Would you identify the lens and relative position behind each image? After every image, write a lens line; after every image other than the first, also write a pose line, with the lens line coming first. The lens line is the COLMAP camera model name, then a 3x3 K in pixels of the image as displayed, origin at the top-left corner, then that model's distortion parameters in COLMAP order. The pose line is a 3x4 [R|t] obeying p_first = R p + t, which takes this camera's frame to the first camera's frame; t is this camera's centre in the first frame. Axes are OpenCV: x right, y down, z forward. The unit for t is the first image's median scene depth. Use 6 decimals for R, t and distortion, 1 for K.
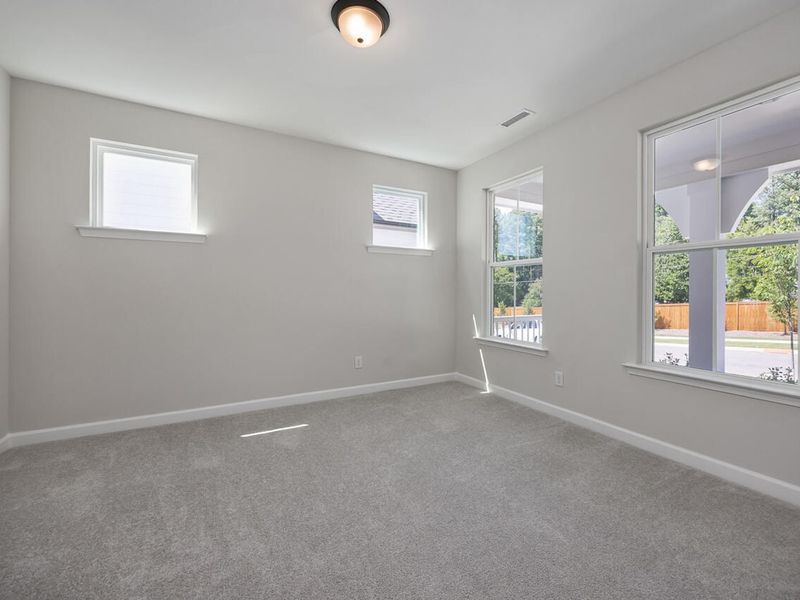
lens RADIAL K [[392.5, 0, 401.3], [0, 392.5, 292.9], [0, 0, 1]] dist [0.000714, 0.000294]
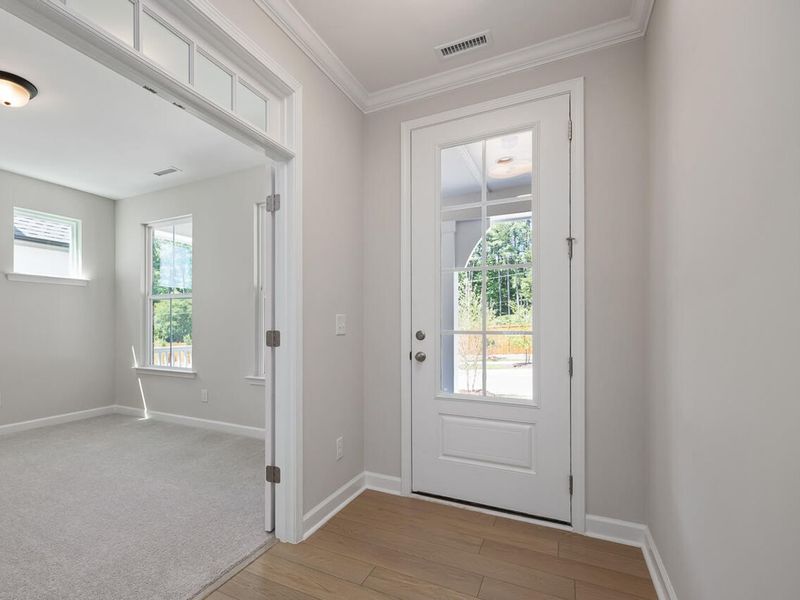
lens RADIAL K [[486.9, 0, 338.8], [0, 486.9, 321.2], [0, 0, 1]] dist [0.001350, 0.001254]
pose [[0.859764, -0.002085, 0.510688, -0.001652], [0.005599, 0.999970, -0.005343, 0.002043], [-0.510661, 0.007453, 0.859750, -0.377115]]
